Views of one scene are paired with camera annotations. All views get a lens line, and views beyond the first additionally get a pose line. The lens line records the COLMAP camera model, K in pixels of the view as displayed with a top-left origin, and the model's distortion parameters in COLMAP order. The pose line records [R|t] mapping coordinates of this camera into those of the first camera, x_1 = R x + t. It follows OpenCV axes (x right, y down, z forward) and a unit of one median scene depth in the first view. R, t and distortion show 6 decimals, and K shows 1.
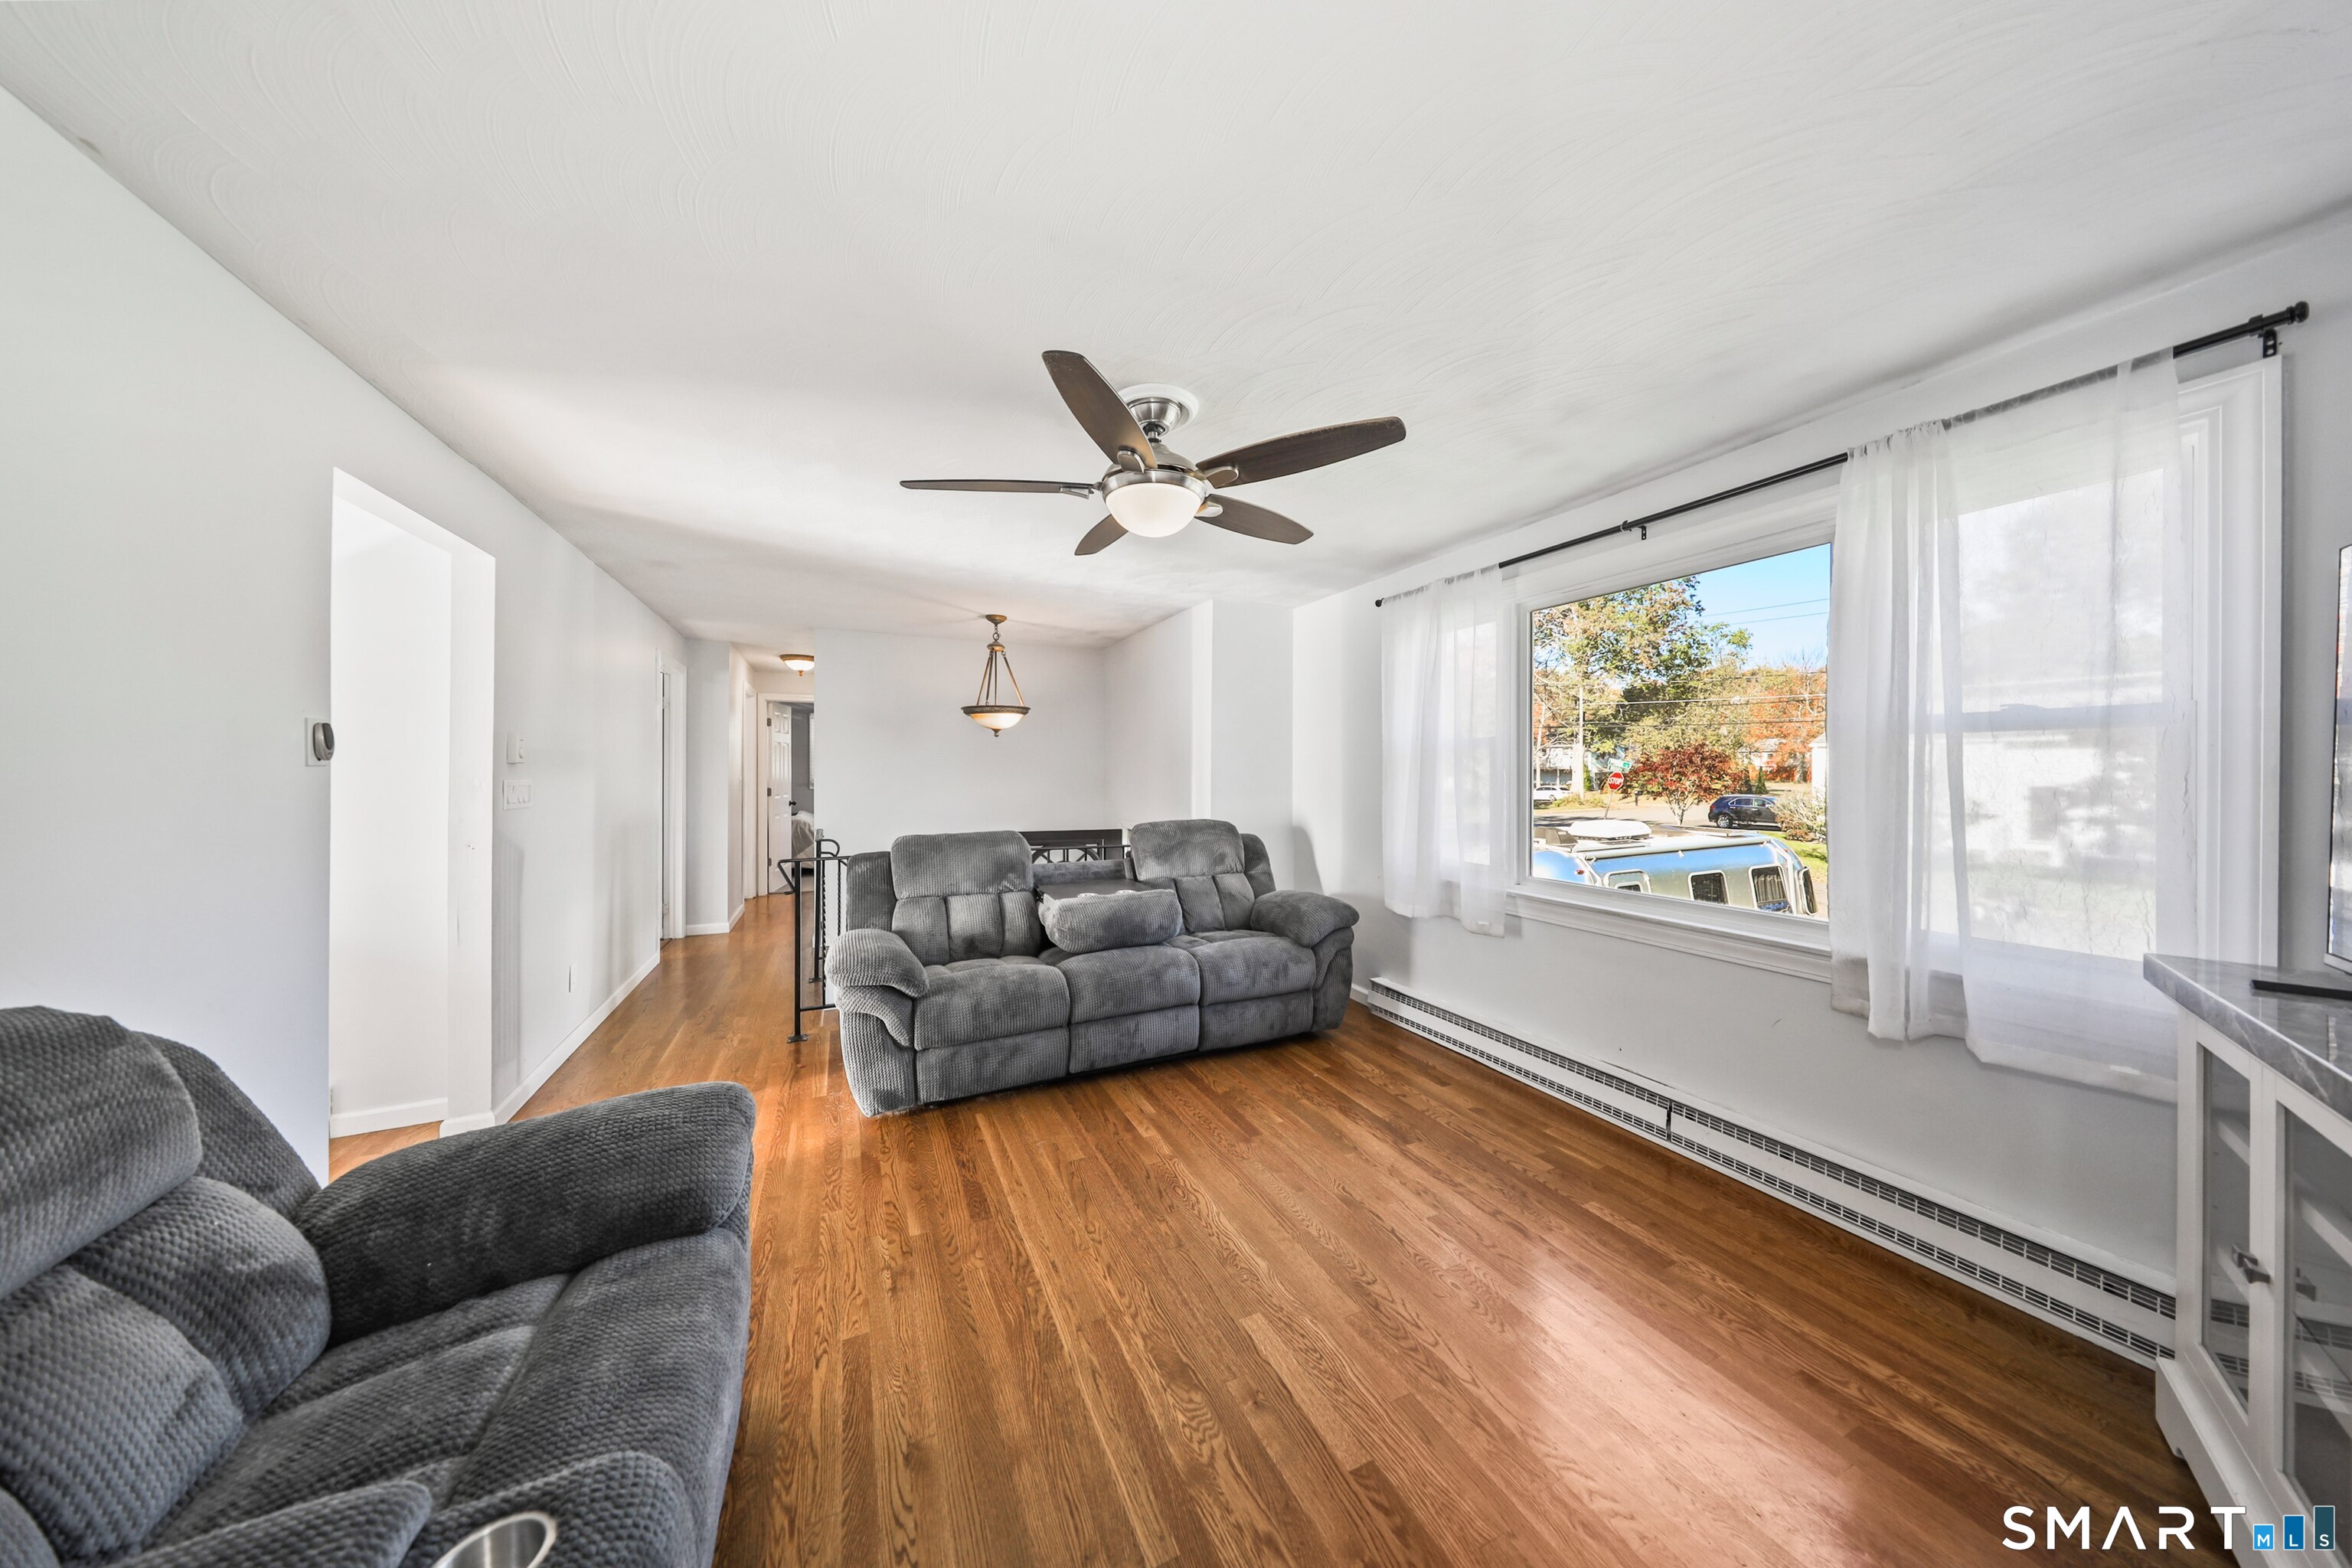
lens RADIAL K [[711.1, 0, 1168.7], [0, 711.1, 757.4], [0, 0, 1]] dist [0.000818, -0.000005]
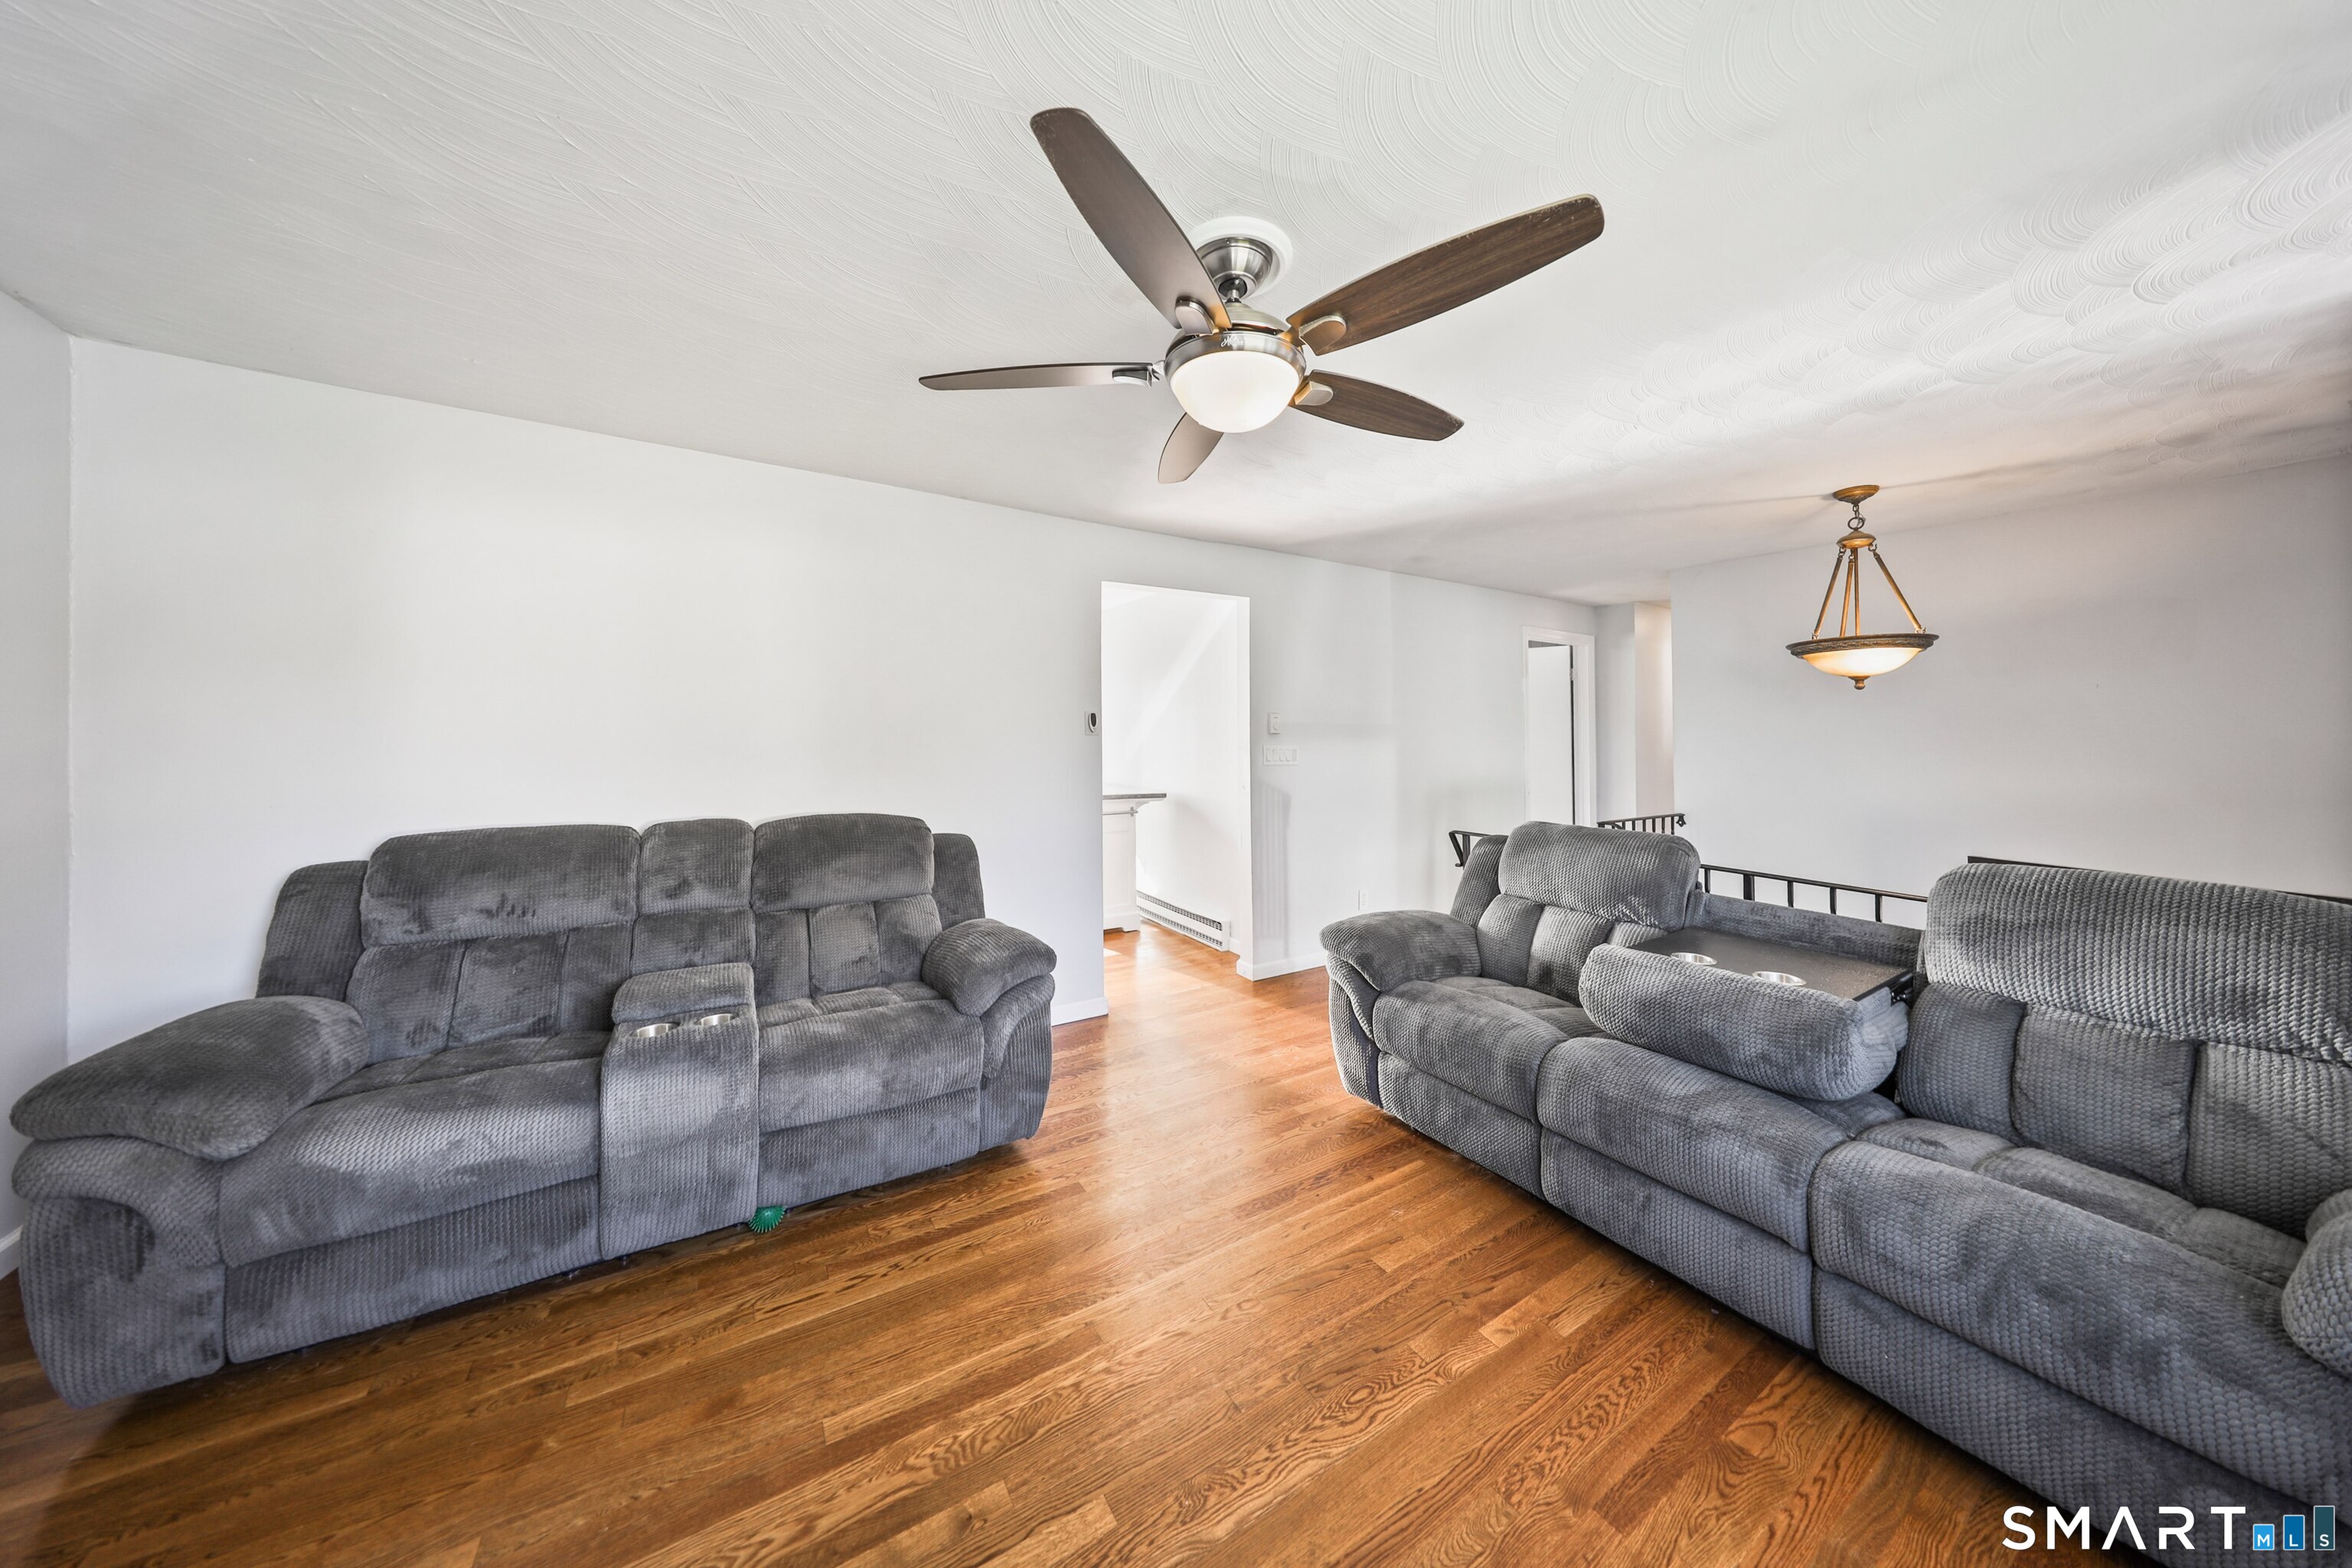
lens RADIAL K [[732.2, 0, 1174.4], [0, 732.2, 733.5], [0, 0, 1]] dist [0.006874, -0.000001]
pose [[0.126696, -0.000704, -0.991941, 0.551251], [0.009338, 0.999956, 0.000483, 0.004442], [0.991898, -0.009324, 0.126697, 0.628738]]
